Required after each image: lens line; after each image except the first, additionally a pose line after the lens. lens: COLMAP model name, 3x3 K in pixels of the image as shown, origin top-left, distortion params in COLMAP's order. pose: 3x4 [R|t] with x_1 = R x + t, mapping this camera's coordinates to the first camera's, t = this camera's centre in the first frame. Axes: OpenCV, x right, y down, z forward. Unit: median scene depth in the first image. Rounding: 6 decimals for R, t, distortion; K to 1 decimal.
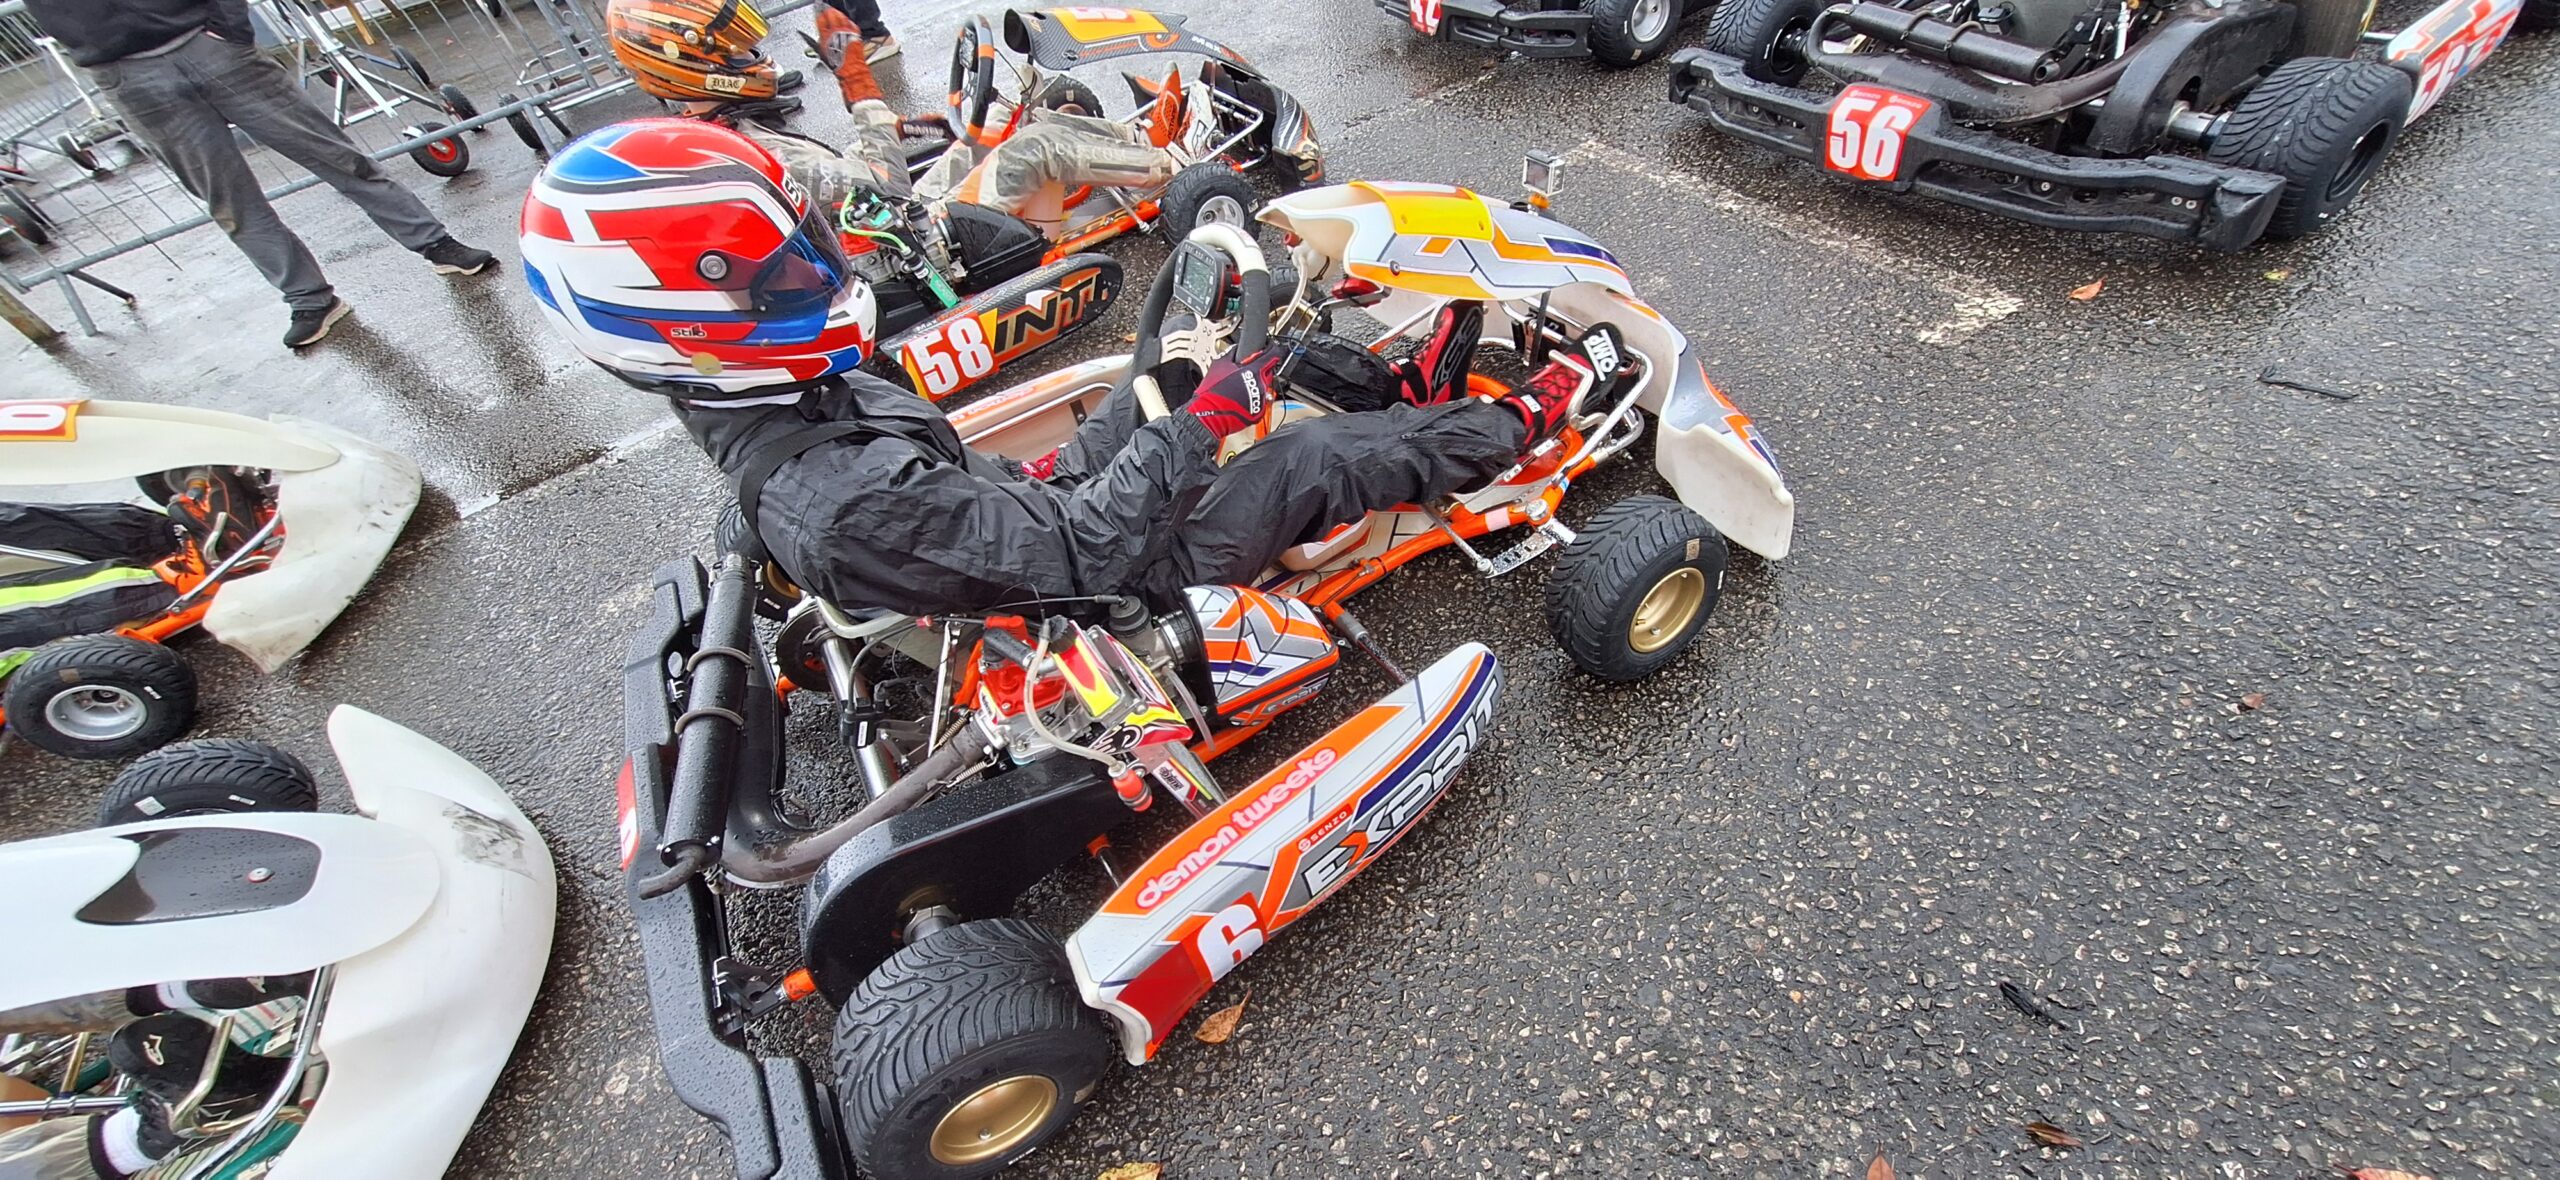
lens RADIAL K [[1018.0, 0, 1280.0], [0, 1018.0, 590.0], [0, 0, 1]] dist [-0.006765, 0.000490]
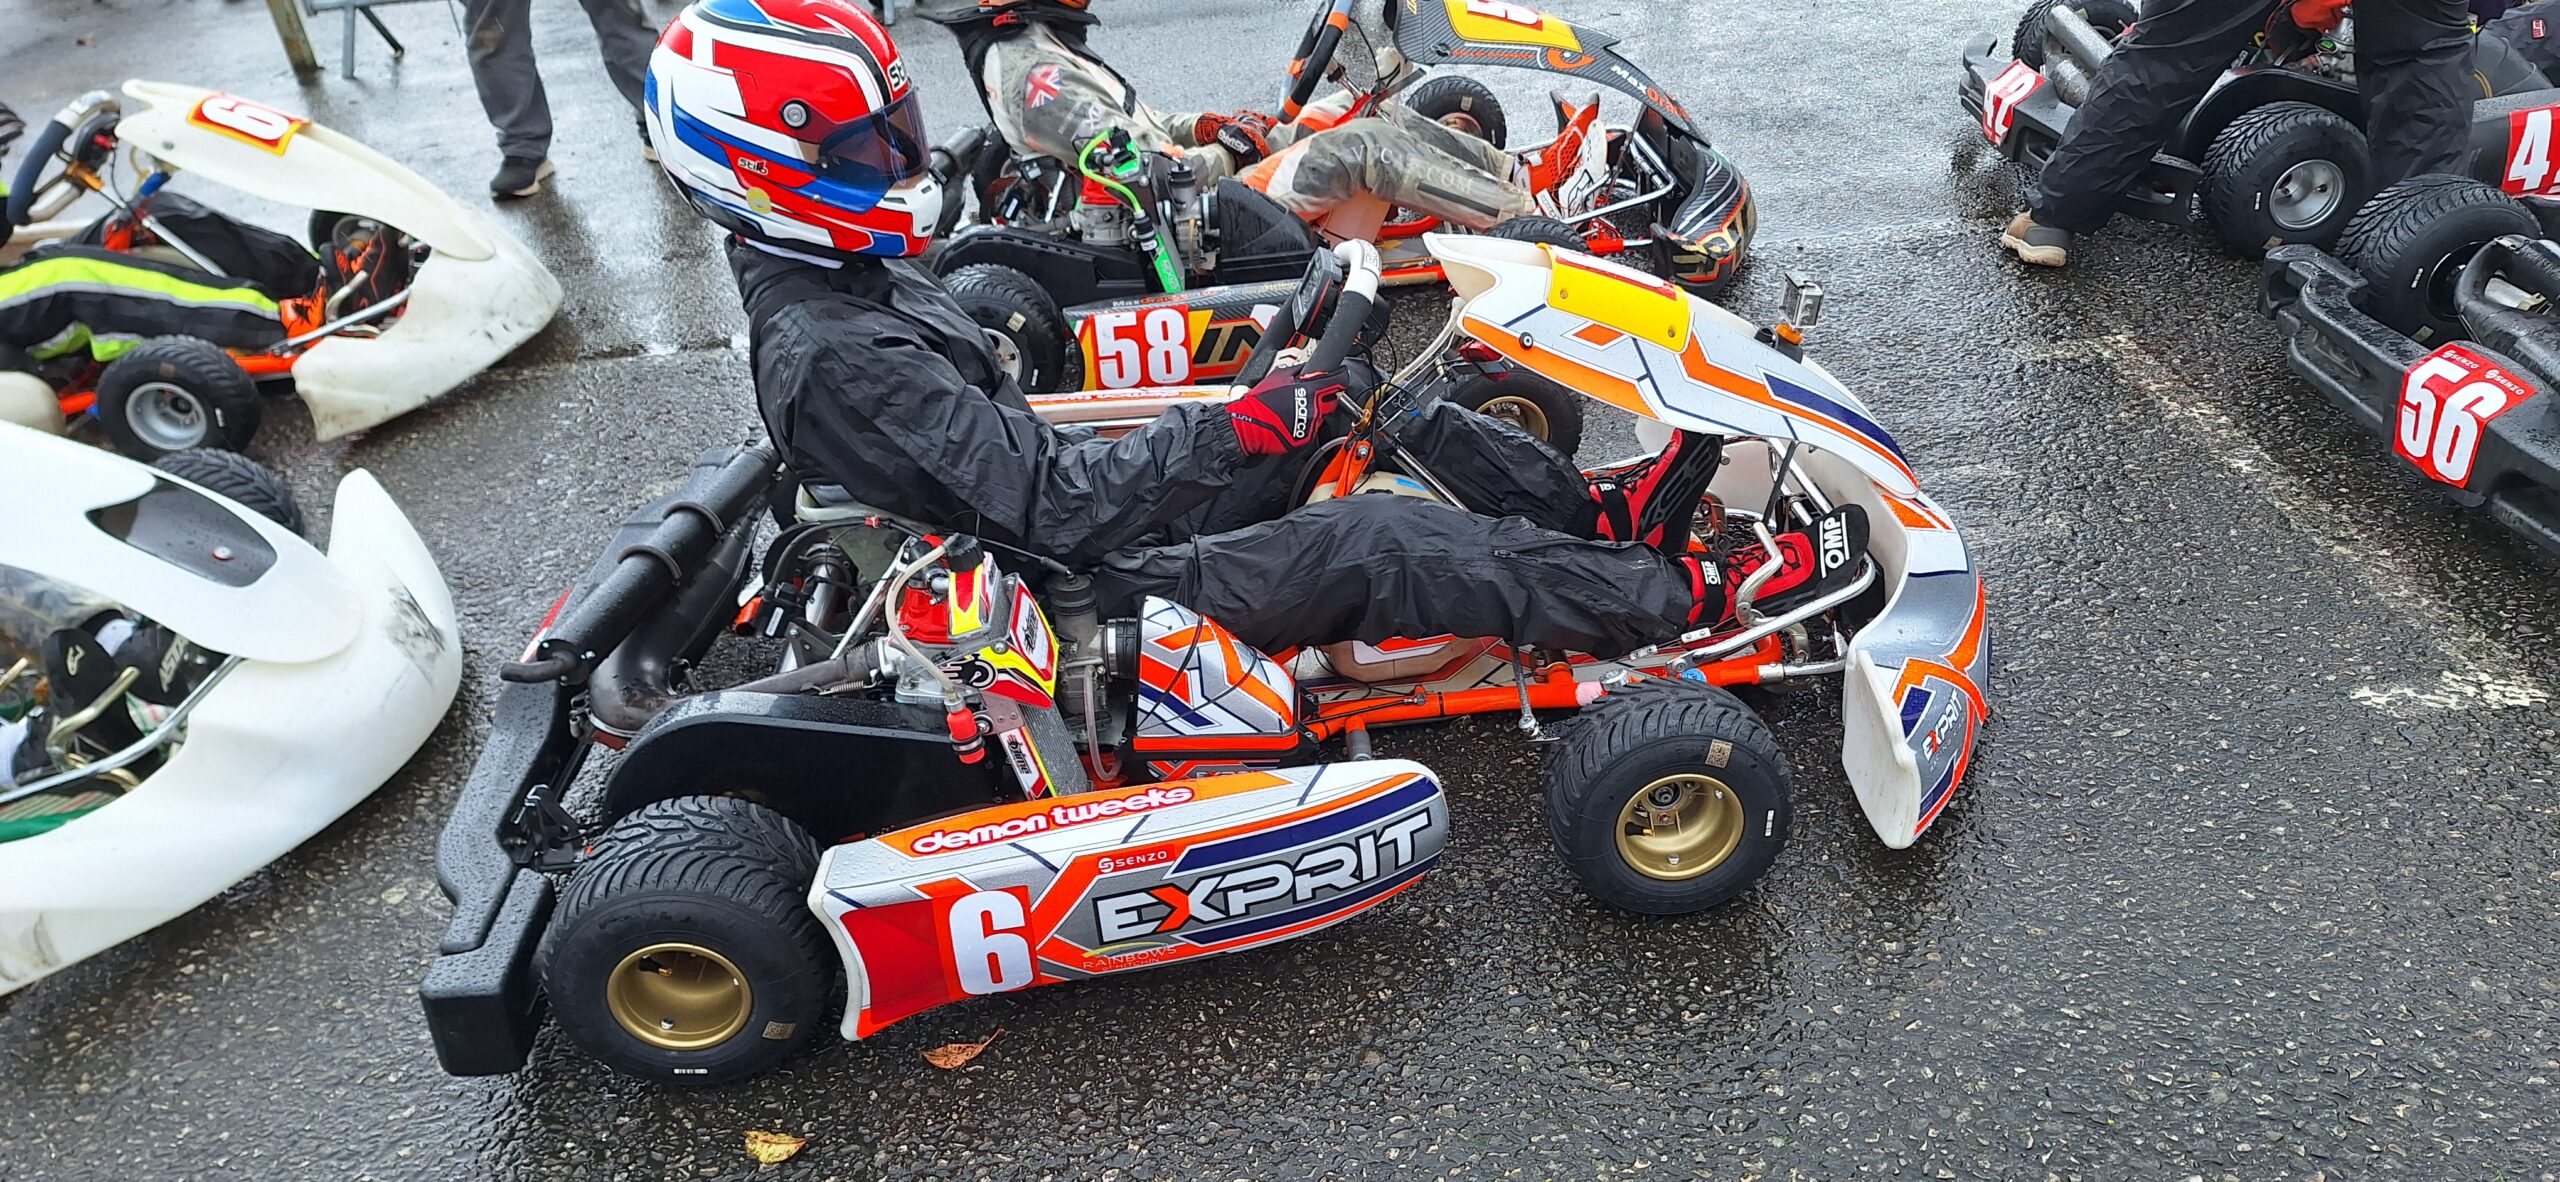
lens RADIAL K [[1743.9, 0, 1286.5], [0, 1743.9, 614.2], [0, 0, 1]] dist [0.144489, -0.222768]
pose [[0.890856, 0.327689, -0.314635, 0.304760], [-0.381259, 0.915896, -0.125600, 0.097923], [0.247015, 0.231849, 0.940866, -0.233952]]
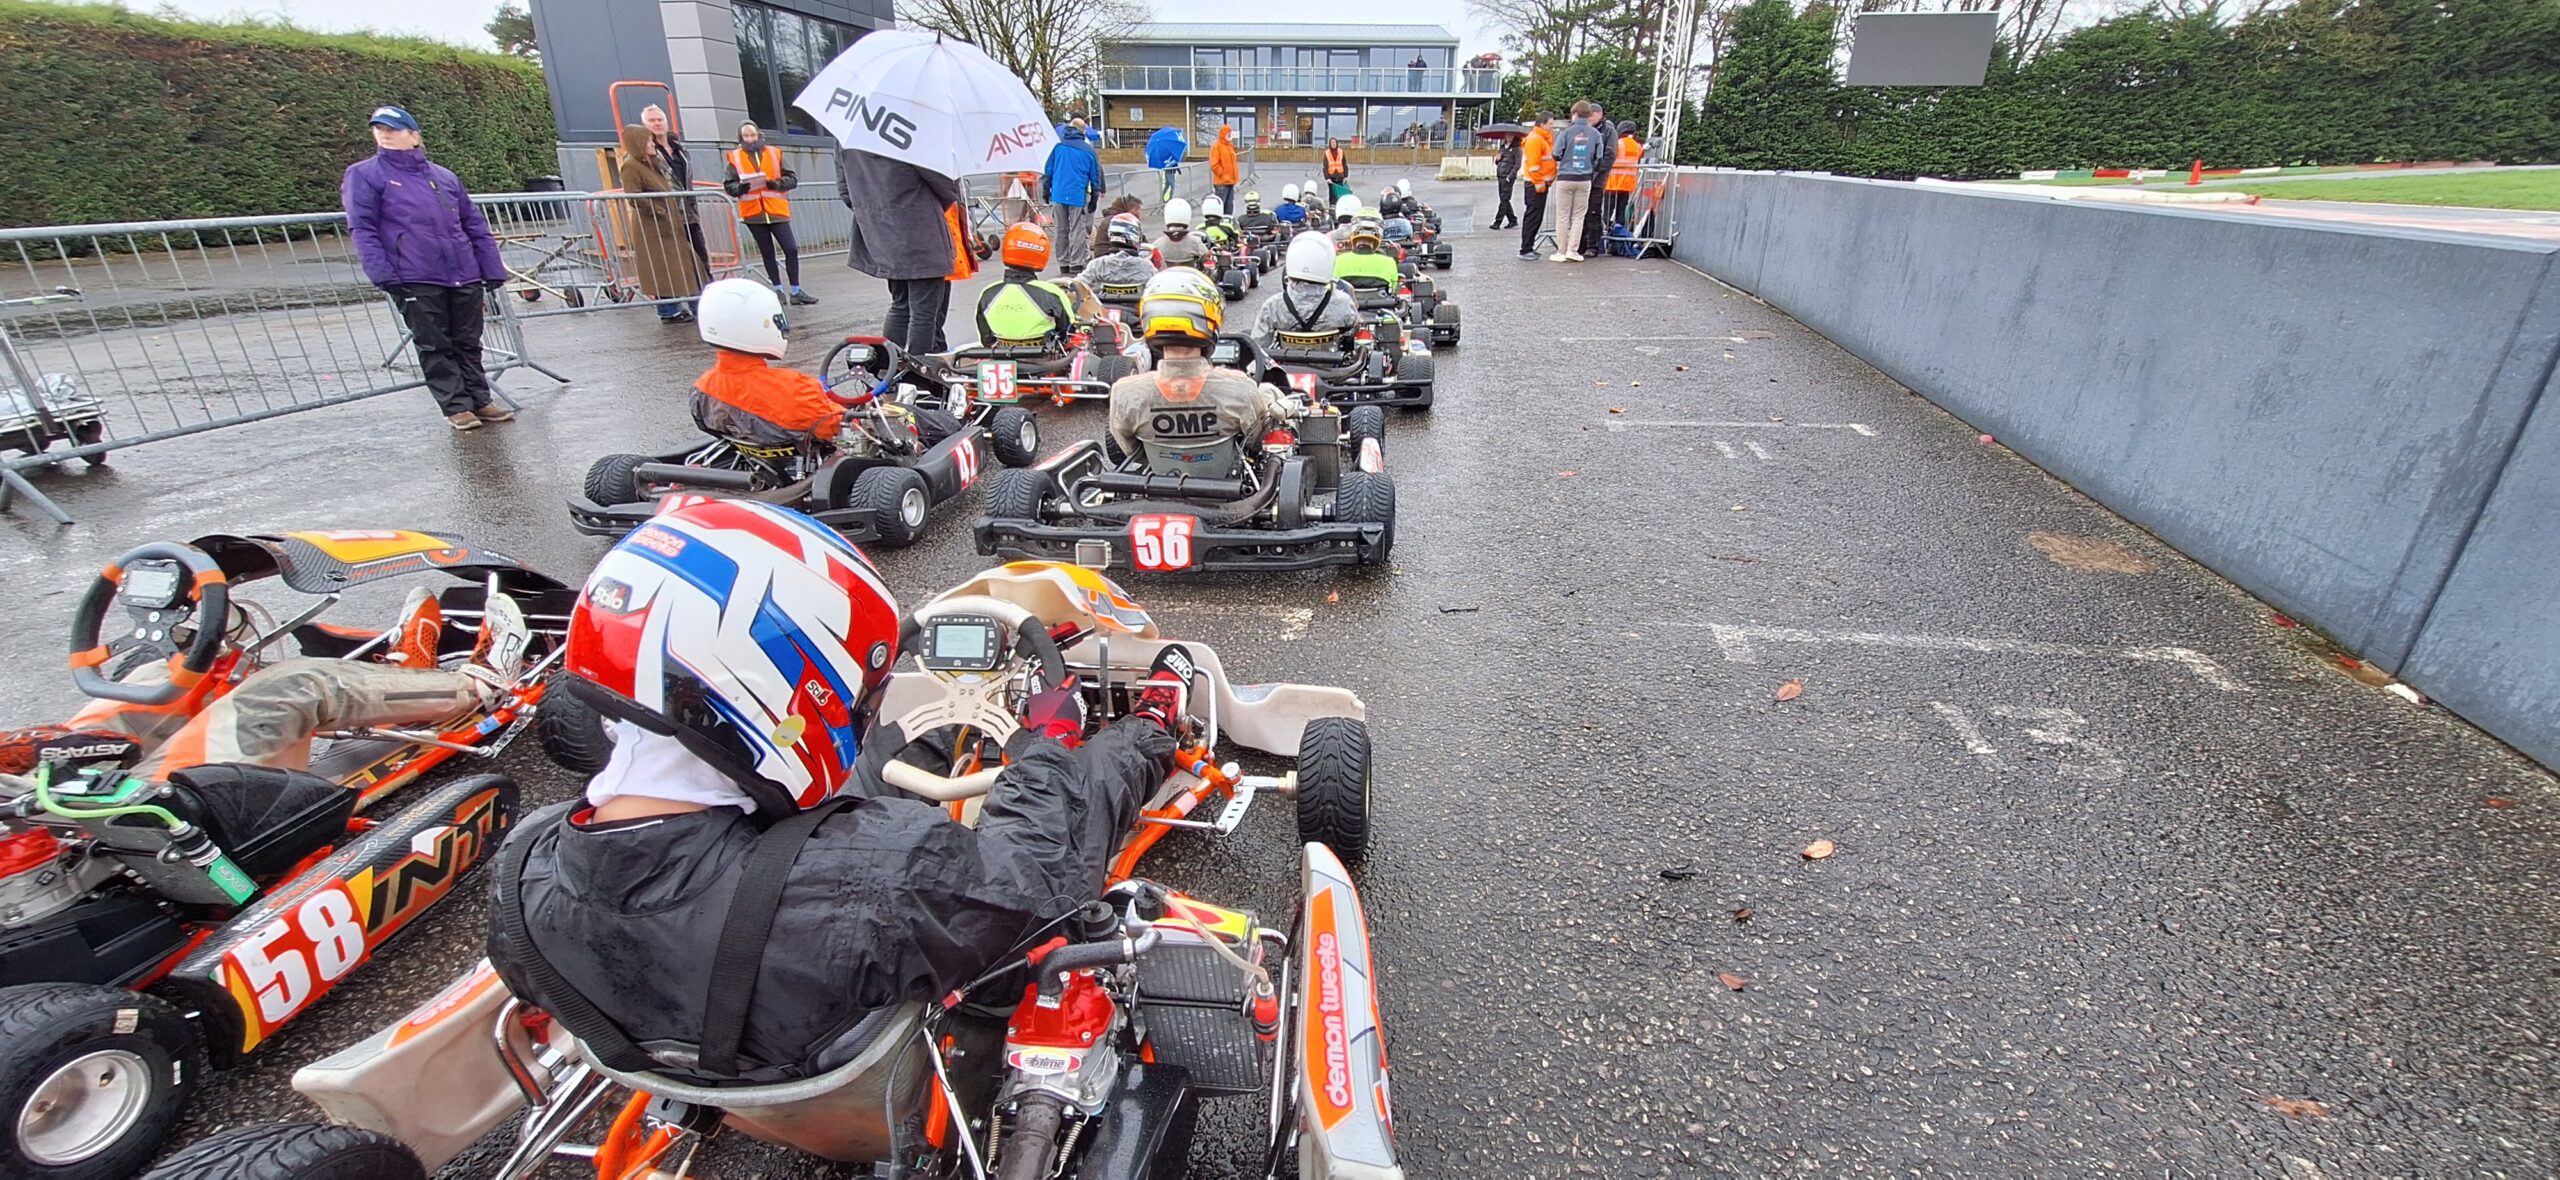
lens RADIAL K [[1018.0, 0, 1280.0], [0, 1018.0, 590.0], [0, 0, 1]] dist [-0.006765, 0.000490]
pose [[0.600375, -0.118518, 0.790888, -0.475024], [0.487090, 0.838547, -0.244097, 0.049468], [-0.634266, 0.531783, 0.561171, 0.100590]]
